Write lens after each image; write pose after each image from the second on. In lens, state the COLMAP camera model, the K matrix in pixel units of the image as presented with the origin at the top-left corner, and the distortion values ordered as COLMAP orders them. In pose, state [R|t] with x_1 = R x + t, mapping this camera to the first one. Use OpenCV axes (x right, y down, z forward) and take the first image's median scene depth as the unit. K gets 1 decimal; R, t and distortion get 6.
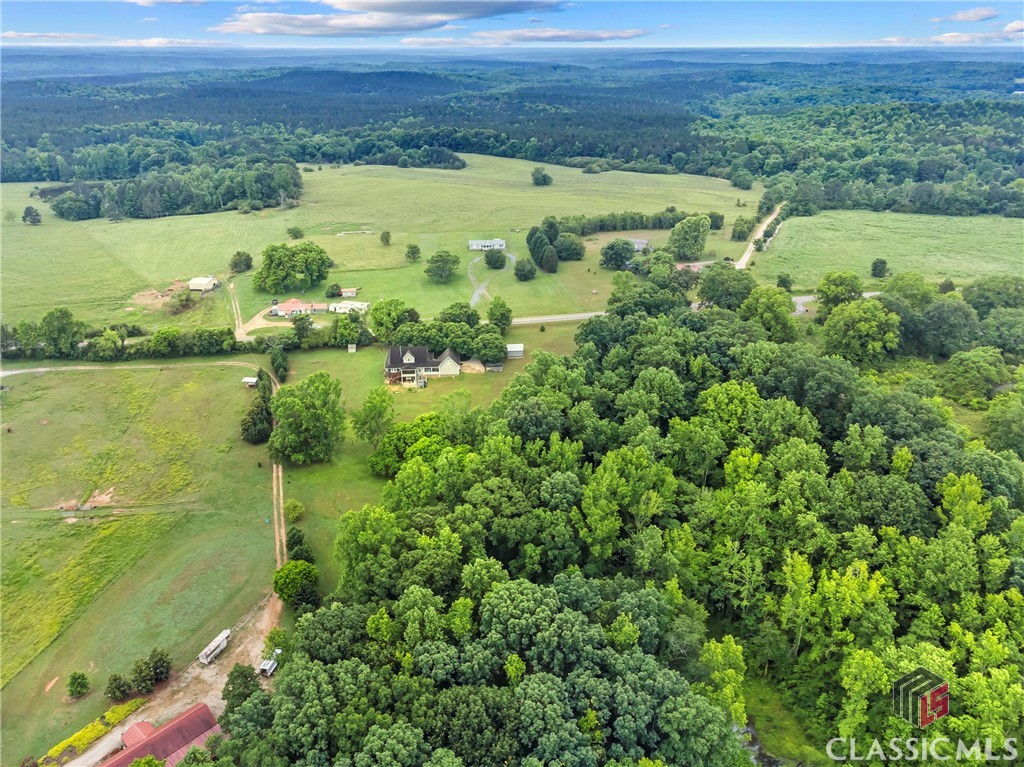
lens RADIAL K [[757.4, 0, 512.0], [0, 757.4, 383.5], [0, 0, 1]] dist [0.003122, 0.000523]
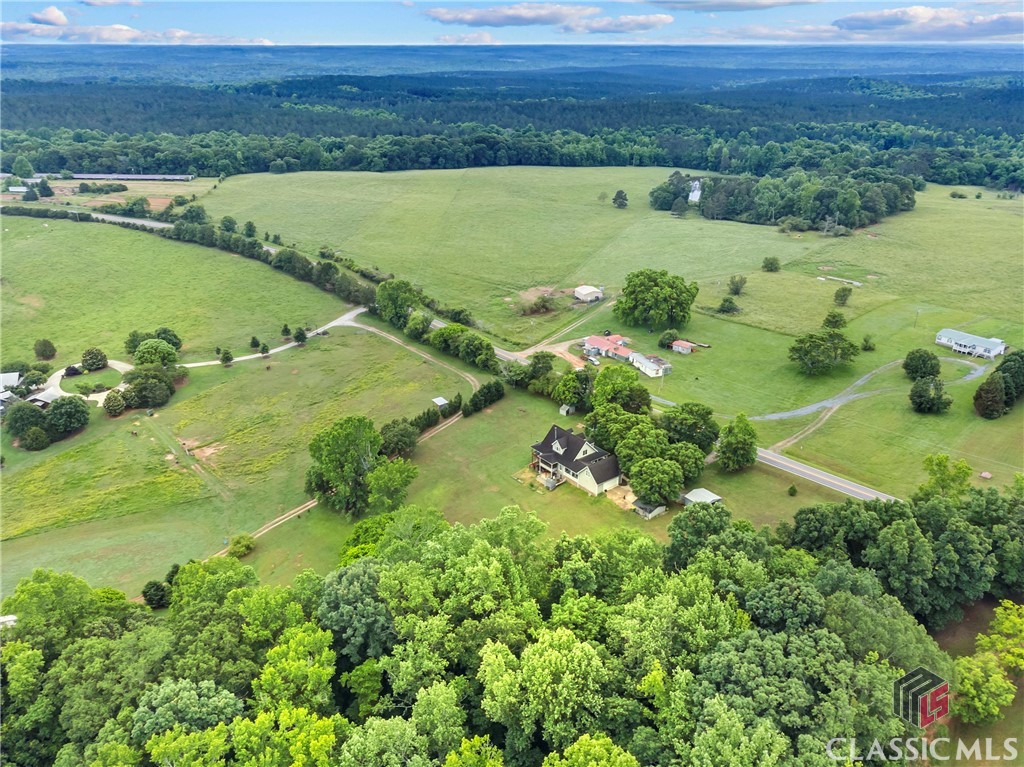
lens RADIAL K [[757.4, 0, 512.0], [0, 757.4, 383.5], [0, 0, 1]] dist [0.003122, 0.000523]
pose [[0.576482, 0.331392, -0.746892, 0.365431], [-0.328907, 0.930855, 0.159151, -0.187316], [0.747990, 0.153910, 0.645619, 0.420270]]
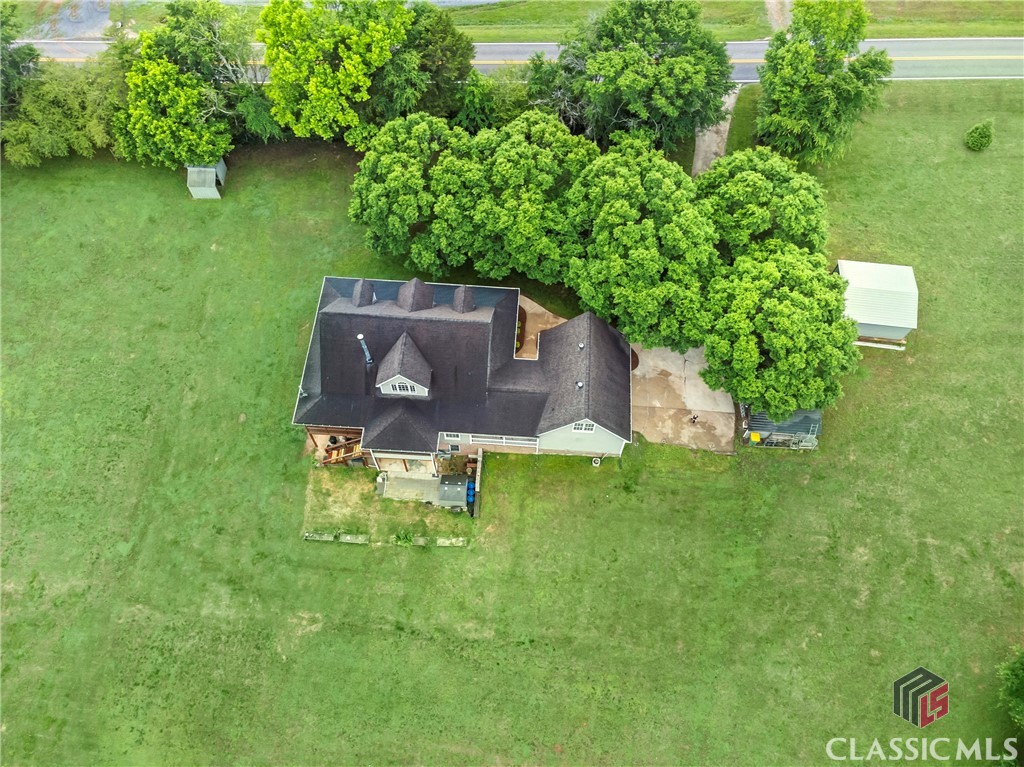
lens RADIAL K [[757.4, 0, 512.0], [0, 757.4, 383.5], [0, 0, 1]] dist [0.003122, 0.000523]
pose [[0.992792, 0.110664, -0.046012, -0.088238], [-0.061497, 0.799911, 0.596959, -0.152529], [0.102867, -0.589827, 0.800951, 0.767802]]
